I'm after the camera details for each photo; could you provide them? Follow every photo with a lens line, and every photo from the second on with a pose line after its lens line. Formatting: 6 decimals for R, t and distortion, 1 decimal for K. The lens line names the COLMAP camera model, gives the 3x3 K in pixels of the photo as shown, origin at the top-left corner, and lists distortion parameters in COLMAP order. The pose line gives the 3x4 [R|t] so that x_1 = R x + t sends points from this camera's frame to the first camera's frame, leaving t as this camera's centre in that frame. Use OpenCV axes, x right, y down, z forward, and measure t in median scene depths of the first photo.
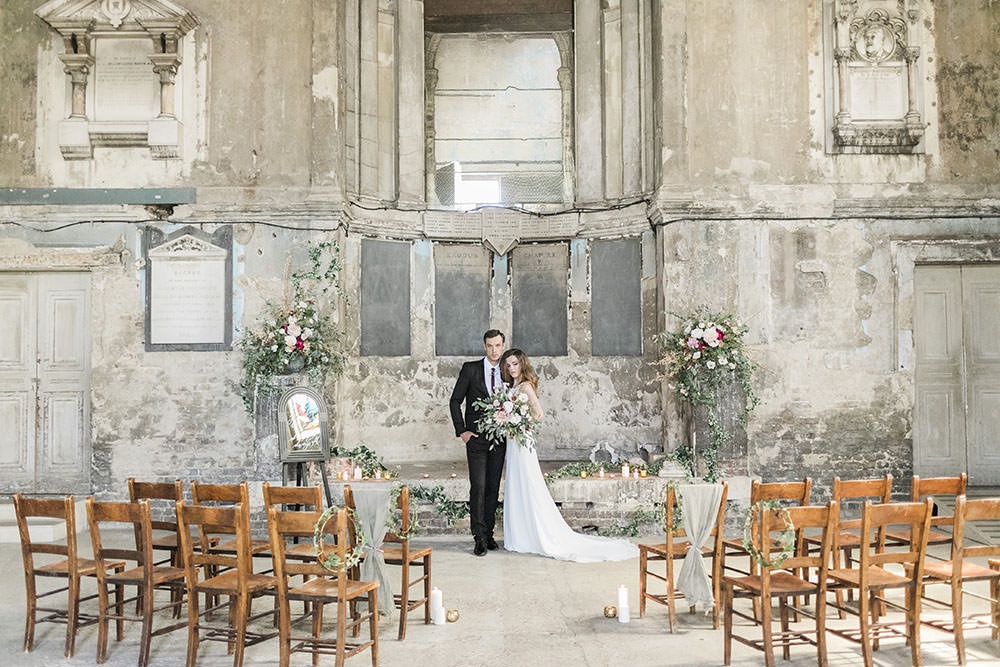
lens RADIAL K [[954.9, 0, 501.1], [0, 954.9, 329.3], [0, 0, 1]] dist [0.005037, 0.004480]
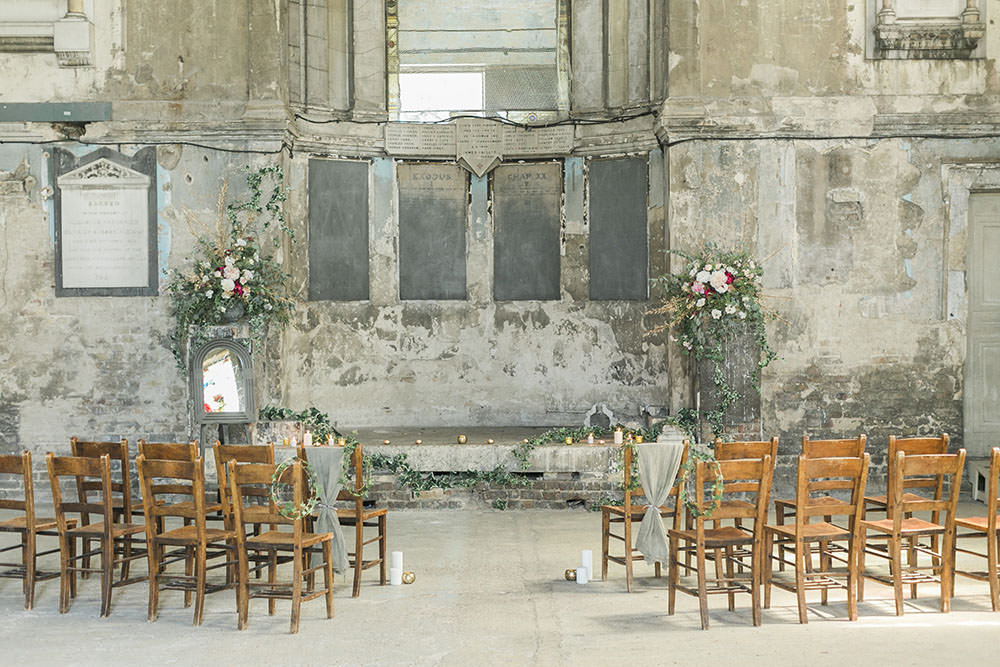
lens RADIAL K [[1432.2, 0, 500.0], [0, 1432.2, 333.5], [0, 0, 1]] dist [0.007877, -0.000264]
pose [[0.999950, 0.000453, -0.009948, 0.034037], [0.000181, 0.997975, 0.063614, -0.024839], [0.009956, -0.063613, 0.997925, -0.264190]]
